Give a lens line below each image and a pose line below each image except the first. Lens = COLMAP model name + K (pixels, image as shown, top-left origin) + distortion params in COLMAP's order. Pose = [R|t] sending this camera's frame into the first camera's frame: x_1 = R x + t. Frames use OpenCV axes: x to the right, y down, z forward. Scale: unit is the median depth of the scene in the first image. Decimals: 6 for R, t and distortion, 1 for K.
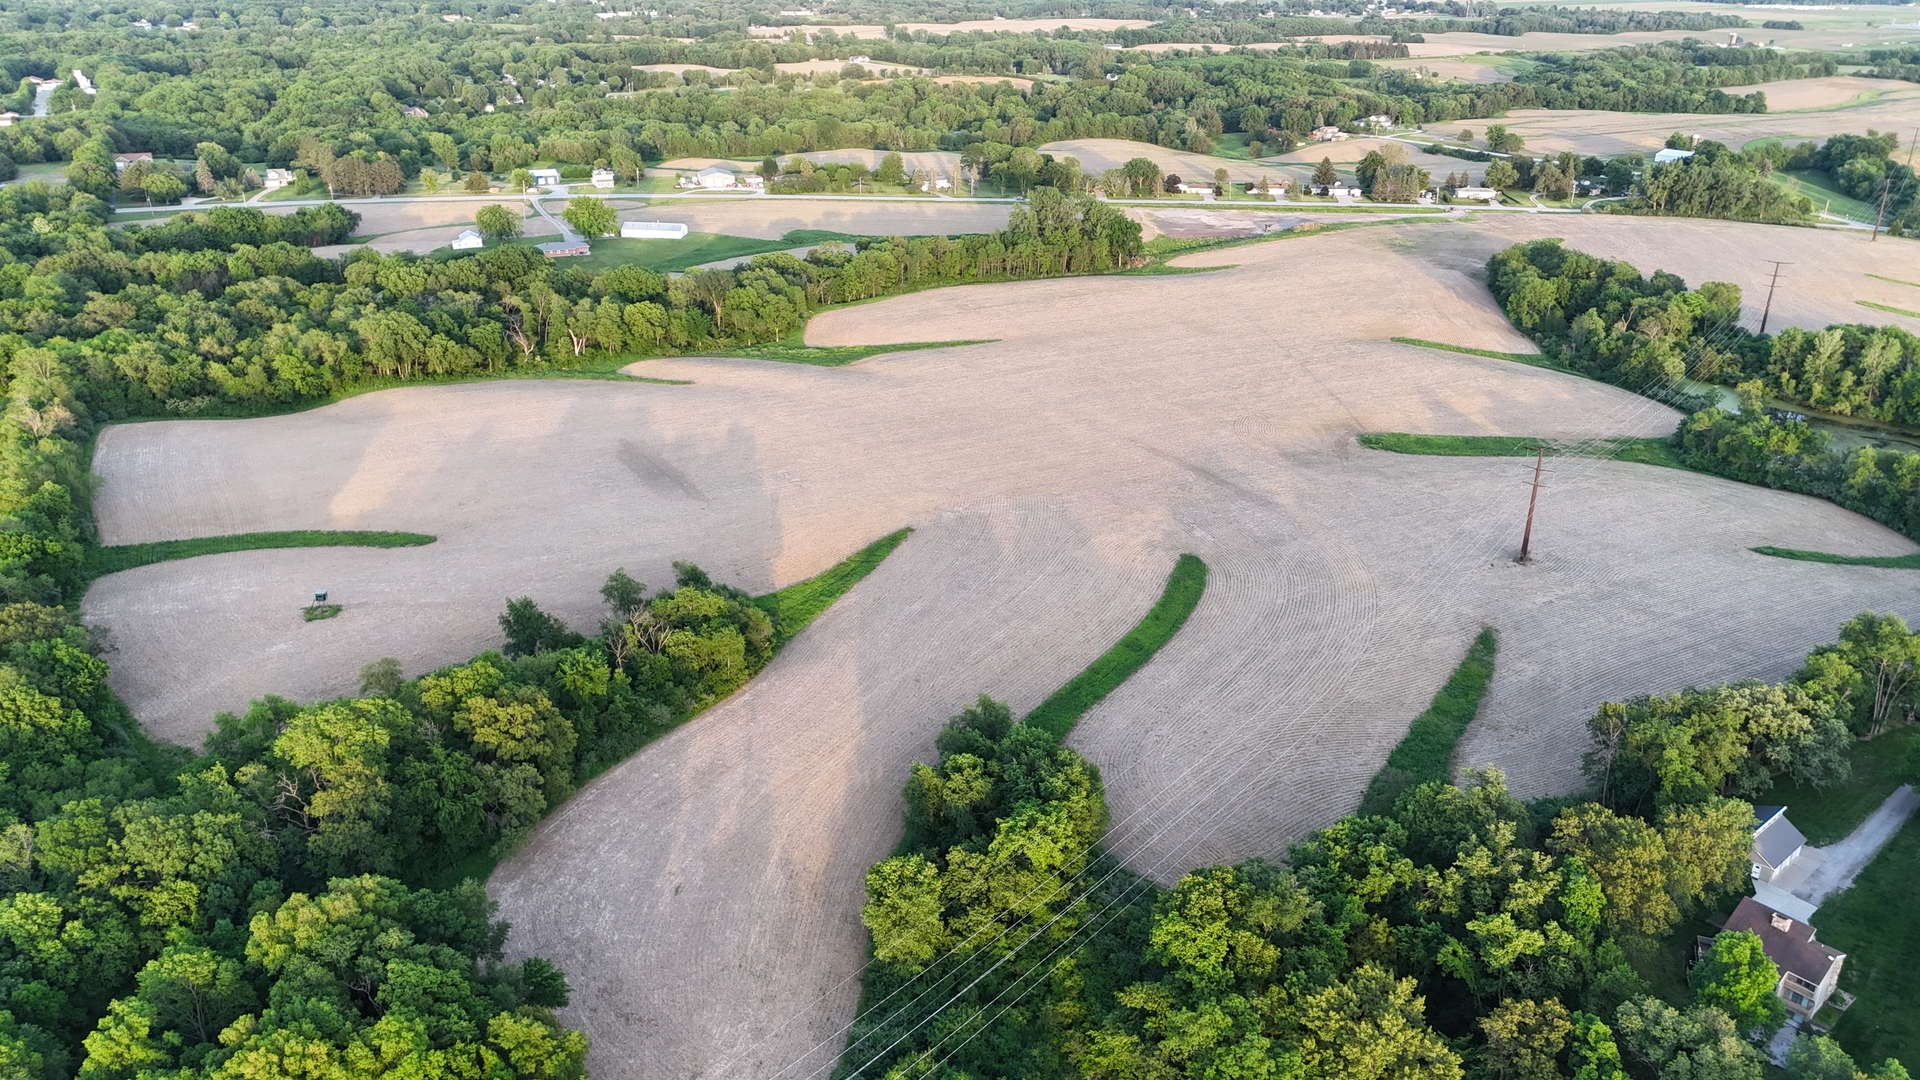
lens RADIAL K [[1402.4, 0, 951.4], [0, 1402.4, 545.8], [0, 0, 1]] dist [0.068772, -0.057728]
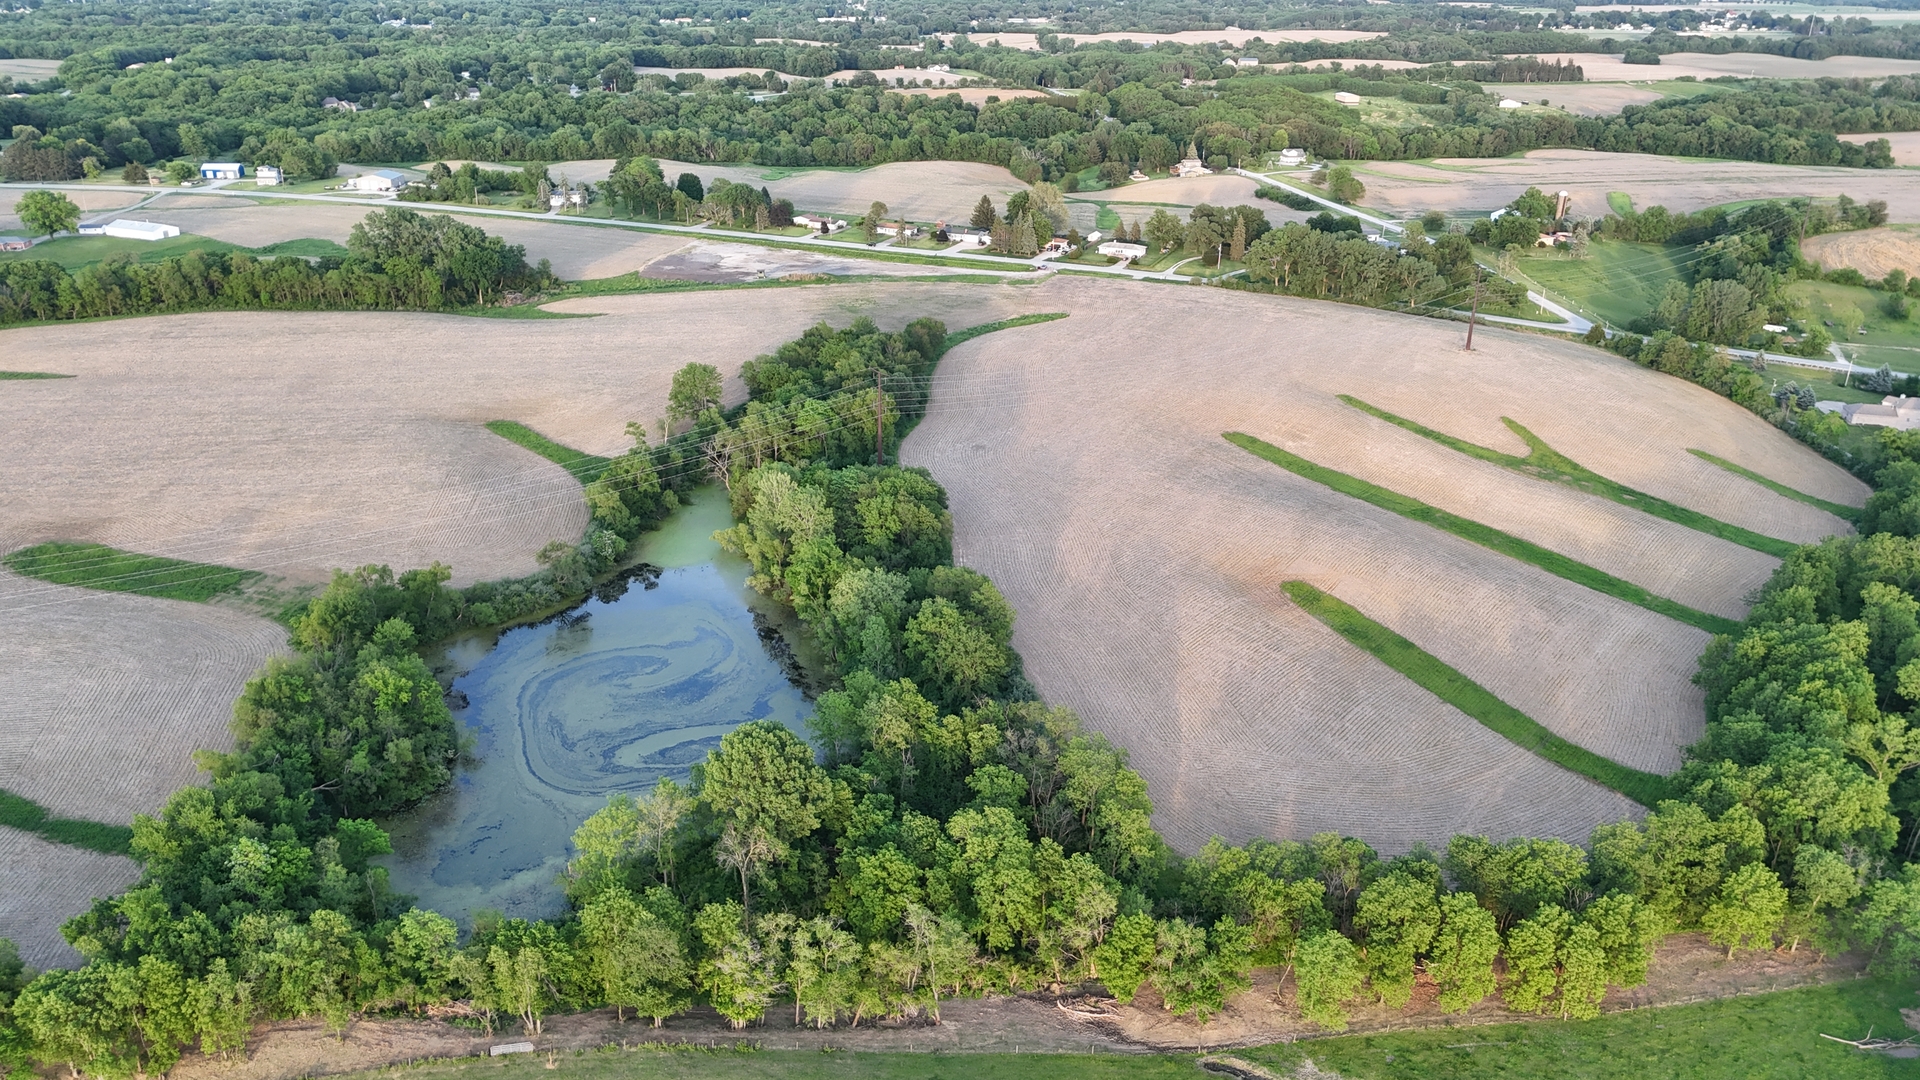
lens RADIAL K [[1402.4, 0, 951.4], [0, 1402.4, 545.8], [0, 0, 1]] dist [0.068772, -0.057728]
pose [[0.943619, 0.125723, -0.306232, 0.365762], [-0.128531, 0.991644, 0.011063, -0.057277], [0.305063, 0.028921, 0.951893, 0.161938]]
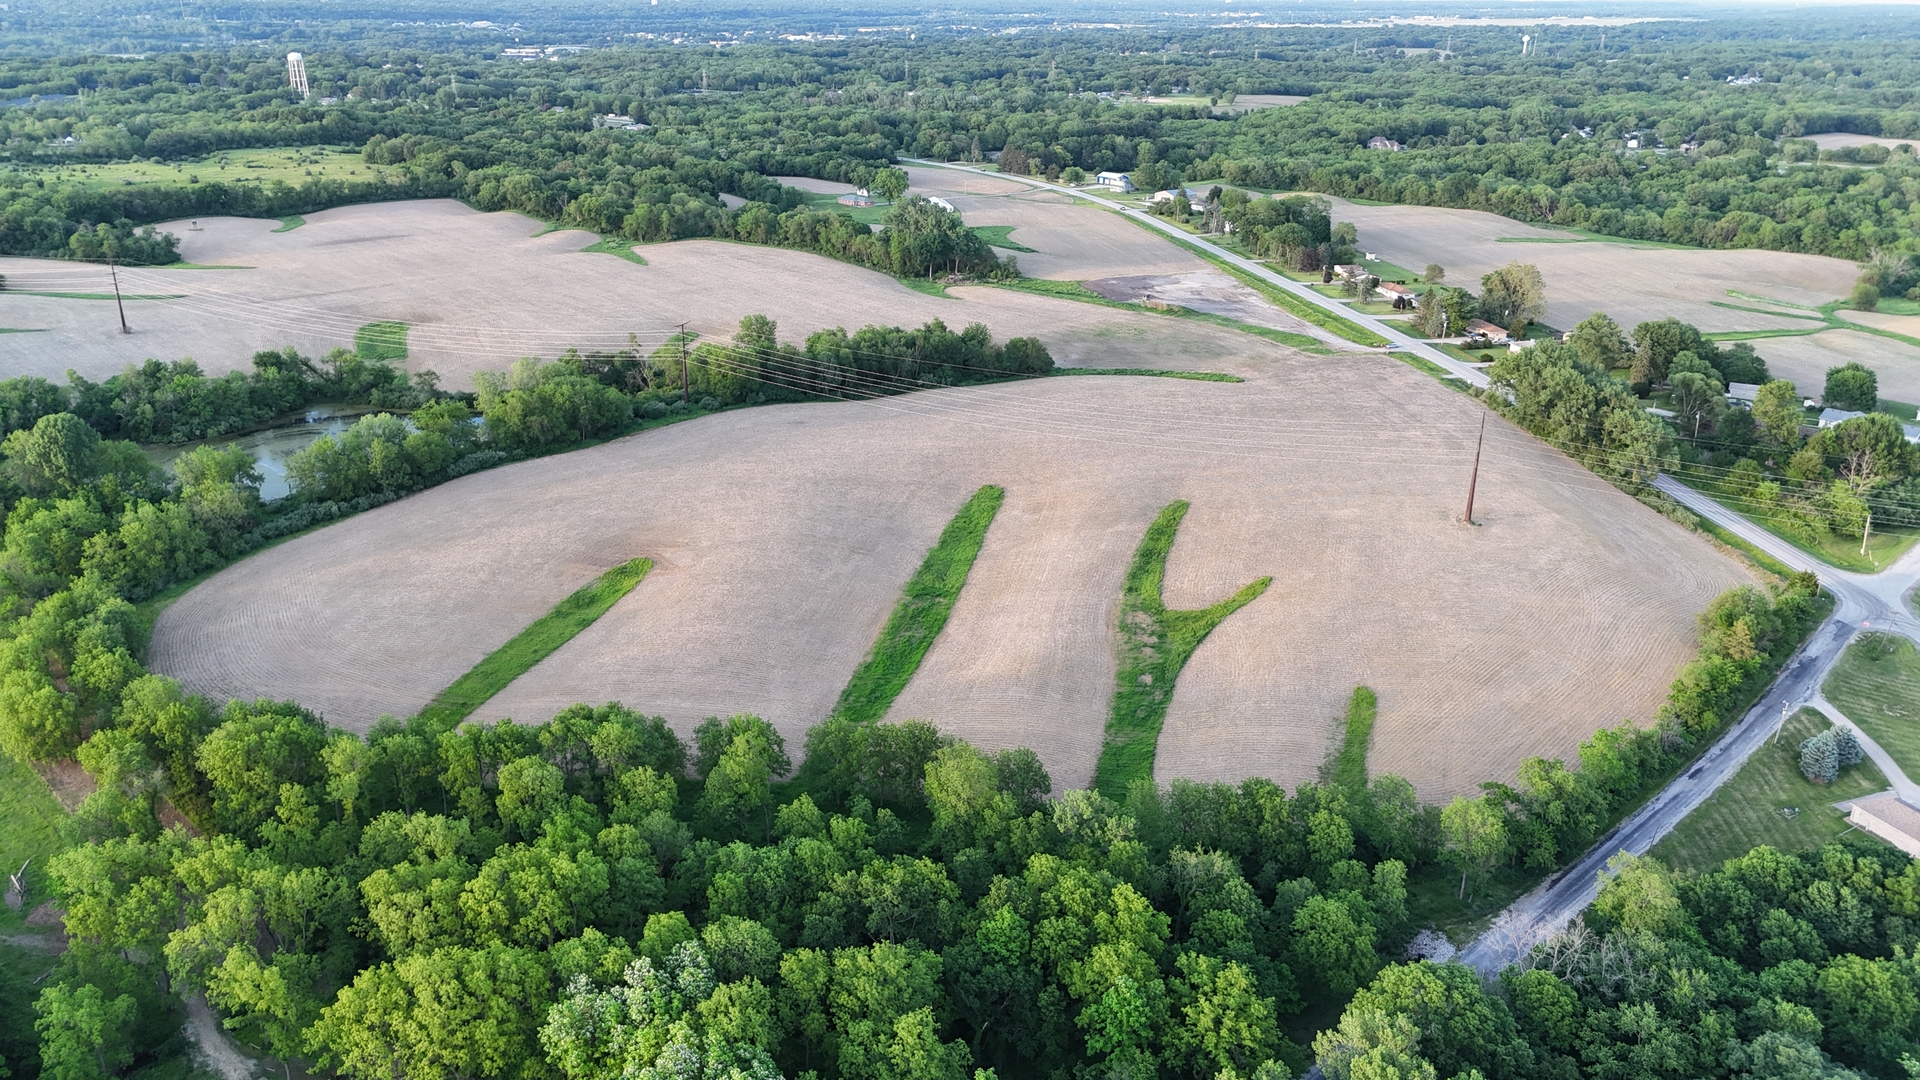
lens RADIAL K [[1402.4, 0, 951.4], [0, 1402.4, 545.8], [0, 0, 1]] dist [0.068772, -0.057728]
pose [[0.225032, 0.344646, -0.911362, 0.631063], [-0.389256, 0.889267, 0.240176, -0.155076], [0.893219, 0.300706, 0.334269, 0.404313]]
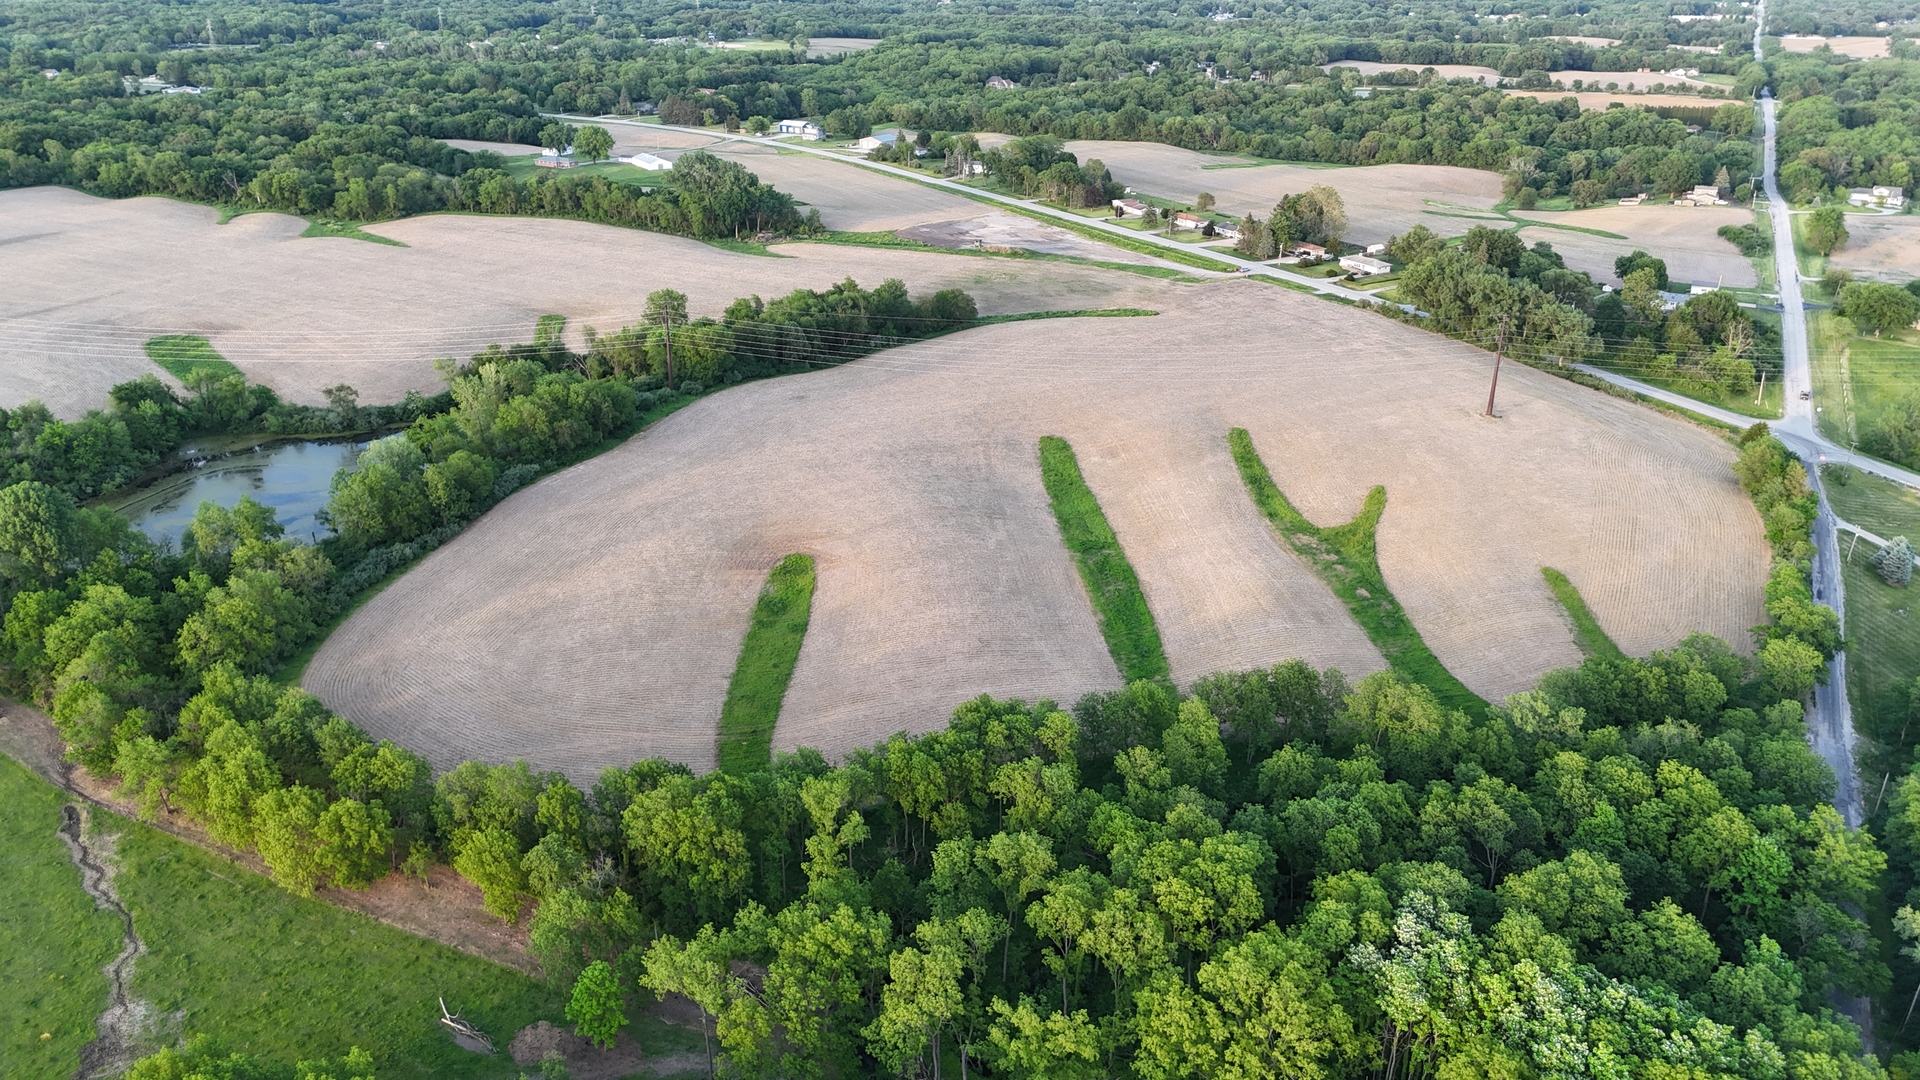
lens RADIAL K [[1402.4, 0, 951.4], [0, 1402.4, 545.8], [0, 0, 1]] dist [0.068772, -0.057728]
pose [[0.557111, 0.318860, -0.766783, 0.576815], [-0.325477, 0.933313, 0.151633, -0.109795], [0.763998, 0.165094, 0.623740, 0.295349]]
